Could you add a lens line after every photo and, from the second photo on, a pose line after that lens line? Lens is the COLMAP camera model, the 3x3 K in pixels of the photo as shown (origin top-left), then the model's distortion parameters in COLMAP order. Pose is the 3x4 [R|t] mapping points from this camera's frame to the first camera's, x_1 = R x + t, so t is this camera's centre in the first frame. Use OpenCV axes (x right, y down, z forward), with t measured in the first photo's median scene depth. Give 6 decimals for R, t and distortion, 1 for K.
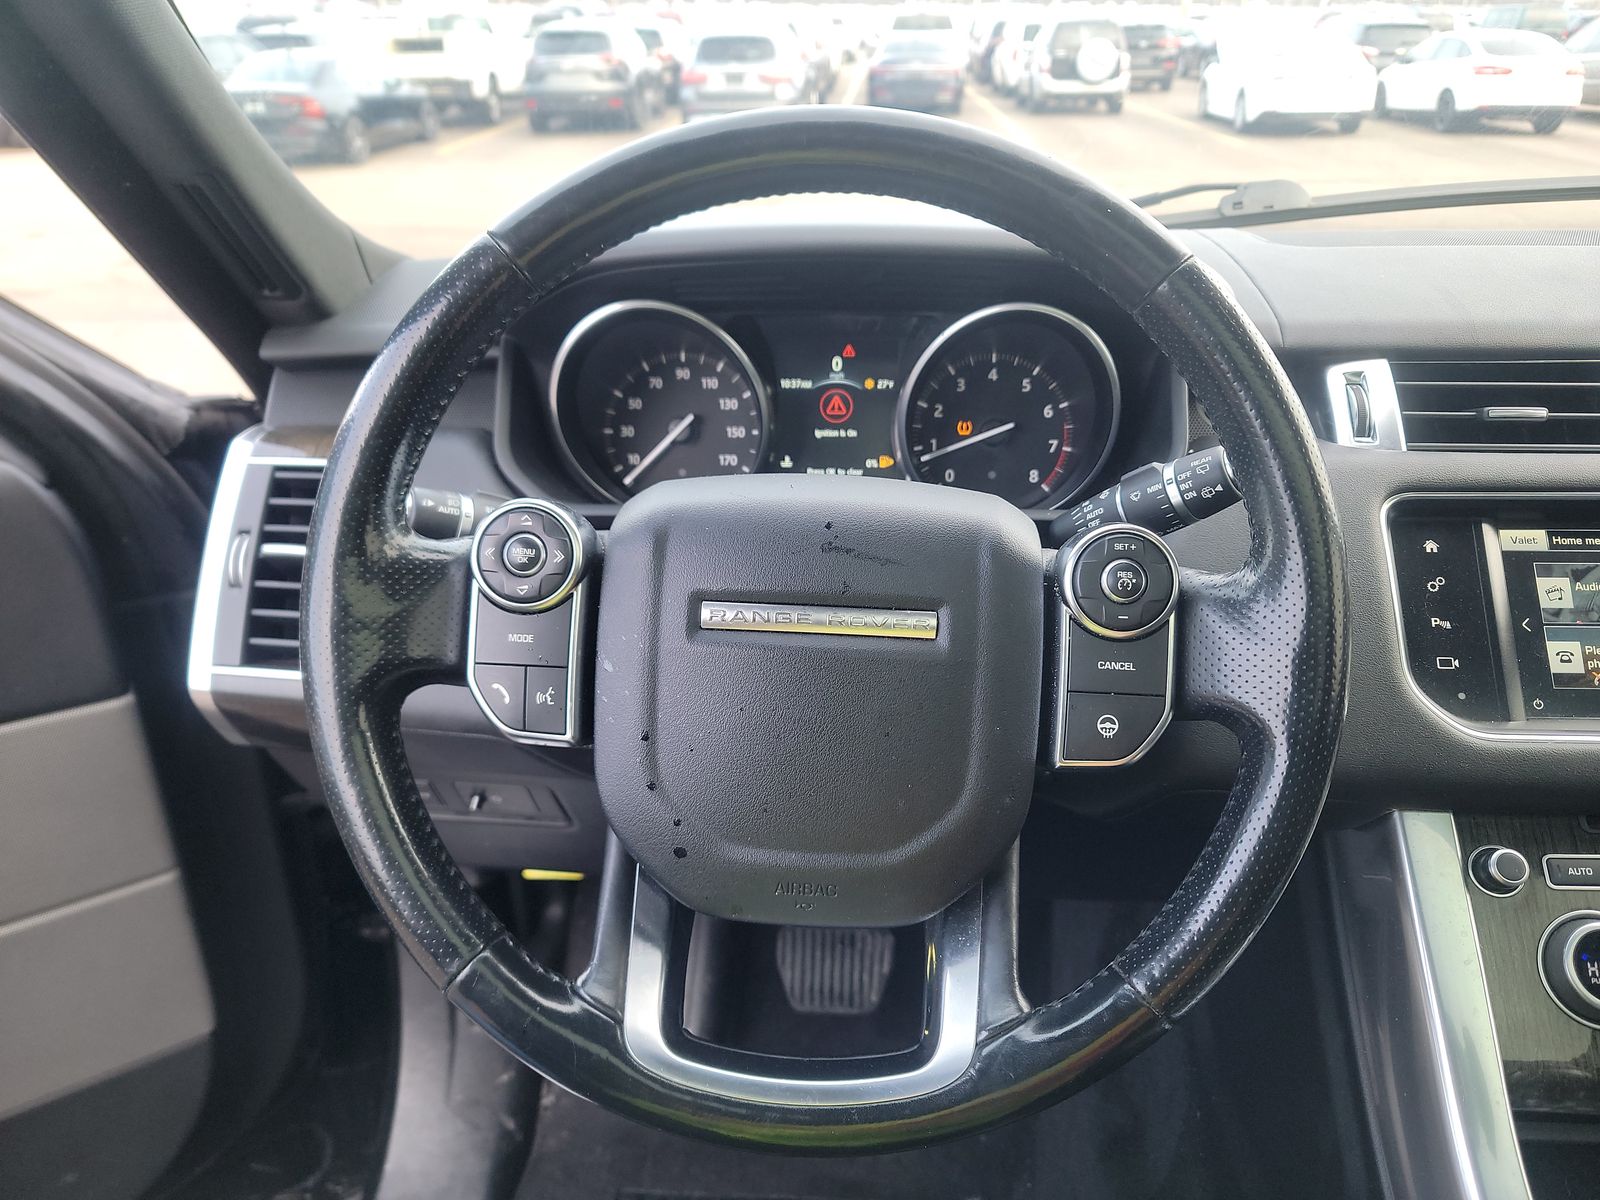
lens RADIAL K [[1155.9, 0, 806.4], [0, 1155.9, 592.3], [0, 0, 1]] dist [0.058647, -0.057350]
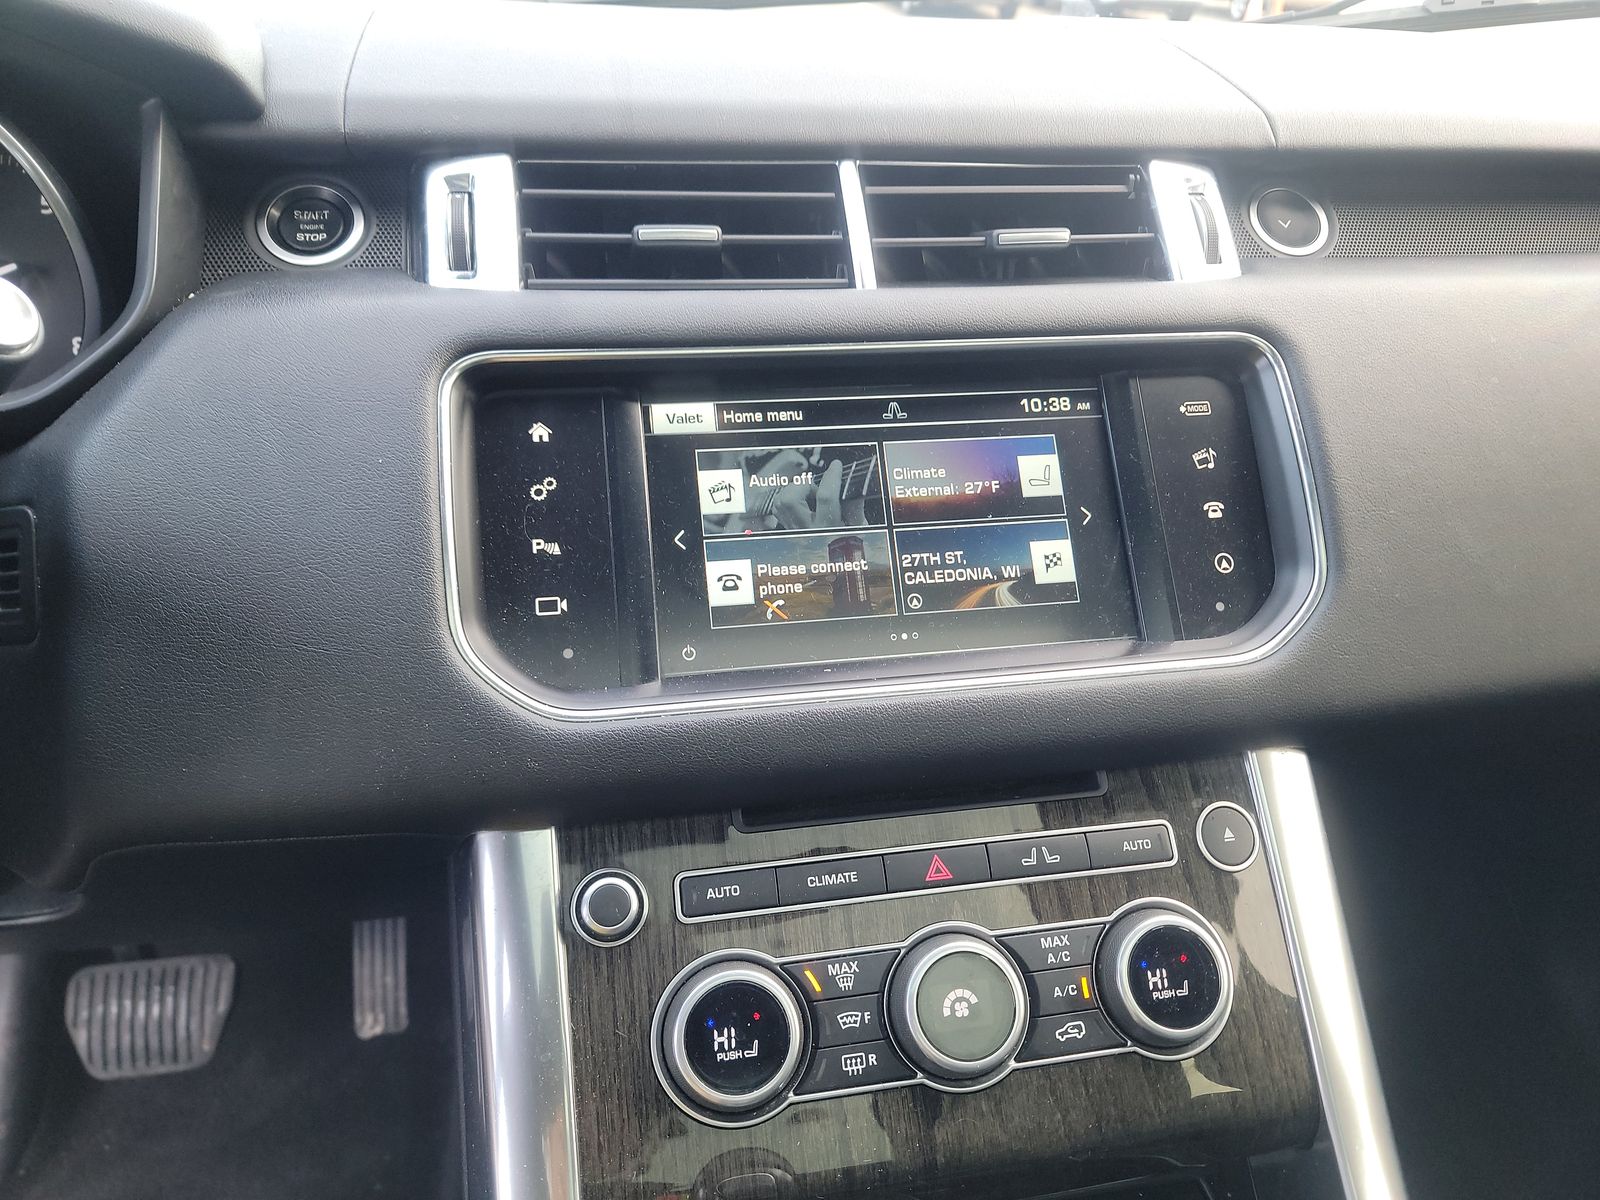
lens RADIAL K [[1155.9, 0, 806.4], [0, 1155.9, 592.3], [0, 0, 1]] dist [0.058647, -0.057350]
pose [[0.968072, -0.077917, 0.238254, 0.516659], [0.058087, 0.994322, 0.089159, 0.001513], [-0.243848, -0.072473, 0.967102, 0.308827]]
